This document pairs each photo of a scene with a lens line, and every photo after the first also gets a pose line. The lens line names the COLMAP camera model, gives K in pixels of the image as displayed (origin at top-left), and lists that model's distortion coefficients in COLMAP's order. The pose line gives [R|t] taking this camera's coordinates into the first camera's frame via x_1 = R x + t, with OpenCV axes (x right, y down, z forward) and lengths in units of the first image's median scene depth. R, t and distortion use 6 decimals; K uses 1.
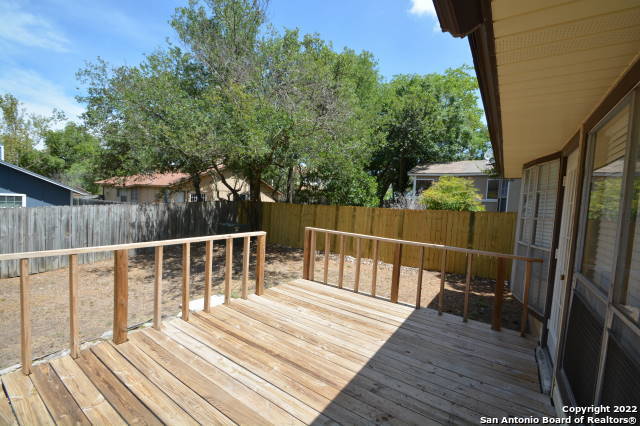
lens RADIAL K [[277.8, 0, 317.9], [0, 277.8, 215.1], [0, 0, 1]] dist [-0.000465, 0.000385]
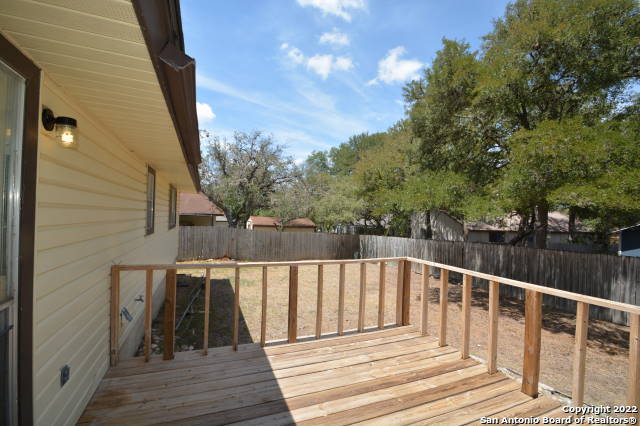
lens RADIAL K [[277.8, 0, 317.9], [0, 277.8, 216.4], [0, 0, 1]] dist [-0.000465, 0.000385]
pose [[-0.539479, -0.076812, -0.838488, 0.518004], [-0.119006, 0.992789, -0.014379, -0.014751], [0.833546, 0.092028, -0.544730, 1.039157]]
